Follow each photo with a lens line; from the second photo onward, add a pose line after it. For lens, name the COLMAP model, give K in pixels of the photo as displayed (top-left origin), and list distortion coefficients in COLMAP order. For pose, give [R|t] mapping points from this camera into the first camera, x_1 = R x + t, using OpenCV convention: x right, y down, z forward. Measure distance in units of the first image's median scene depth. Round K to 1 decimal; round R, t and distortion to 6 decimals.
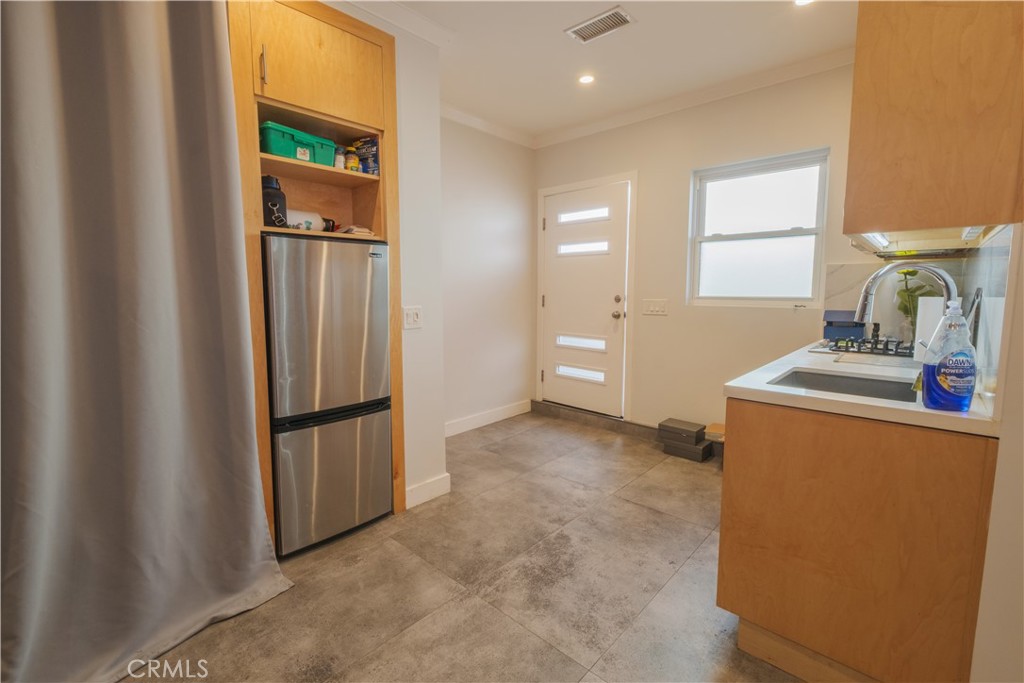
lens RADIAL K [[448.5, 0, 504.1], [0, 448.5, 333.6], [0, 0, 1]] dist [-0.000081, 0.000016]
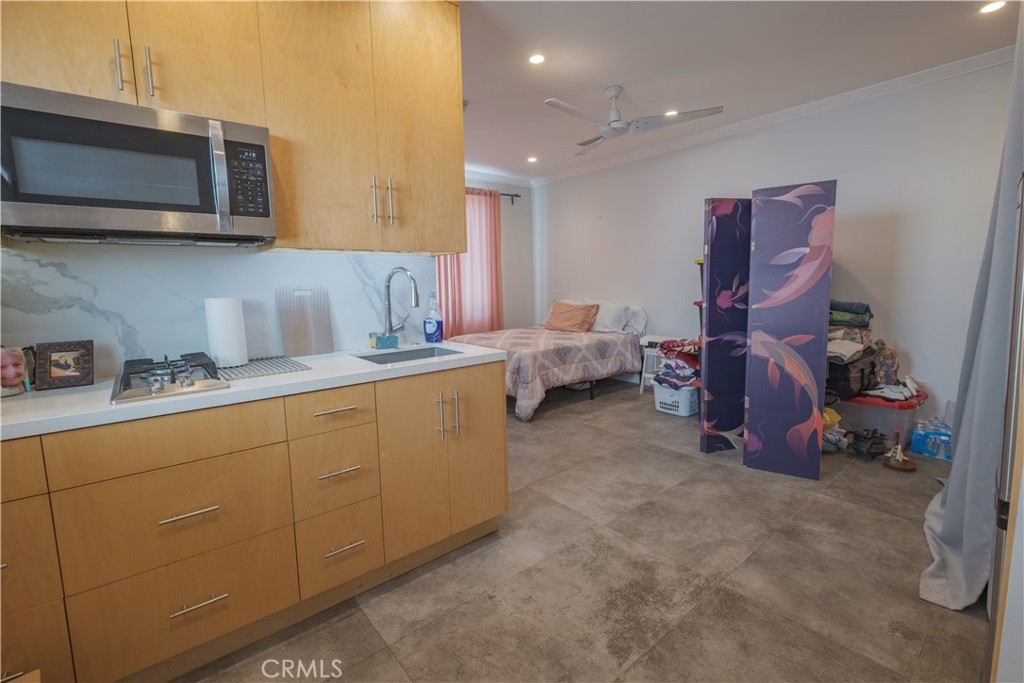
lens RADIAL K [[448.5, 0, 504.1], [0, 448.5, 333.6], [0, 0, 1]] dist [-0.000081, 0.000016]
pose [[-0.990561, 0.006692, 0.136912, 0.208460], [0.035711, 0.976915, 0.210622, -0.158960], [-0.132342, 0.213523, -0.967933, 1.587456]]
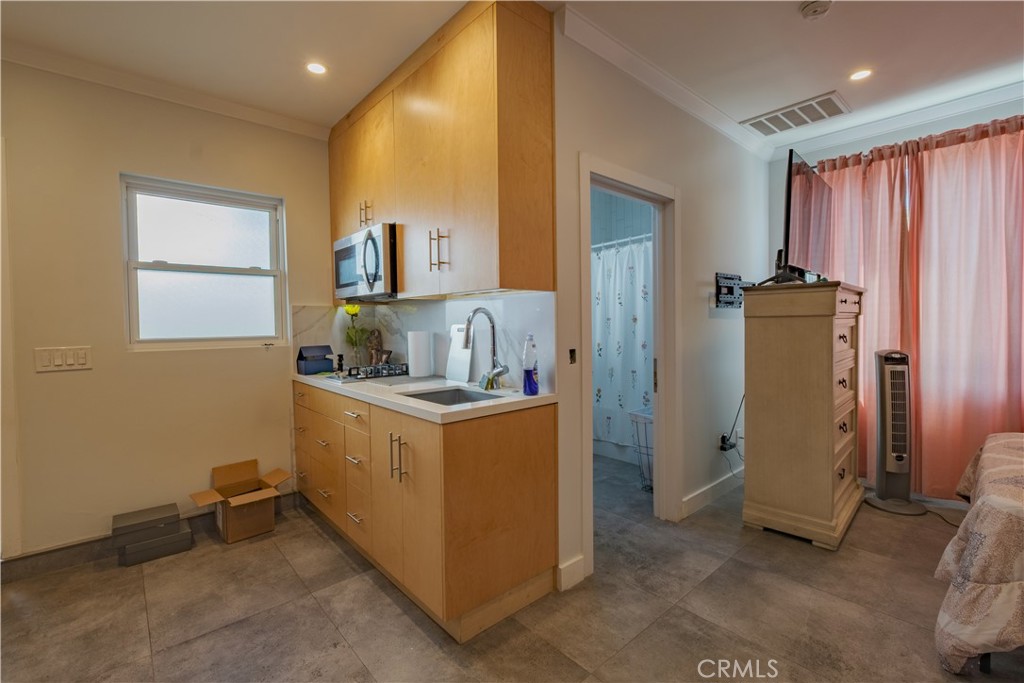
lens RADIAL K [[448.5, 0, 504.1], [0, 448.5, 333.6], [0, 0, 1]] dist [-0.000081, 0.000016]
pose [[0.102823, -0.024161, 0.994406, -0.397615], [0.110312, 0.993815, 0.012741, -0.053548], [-0.988564, 0.108385, 0.104853, 0.480551]]
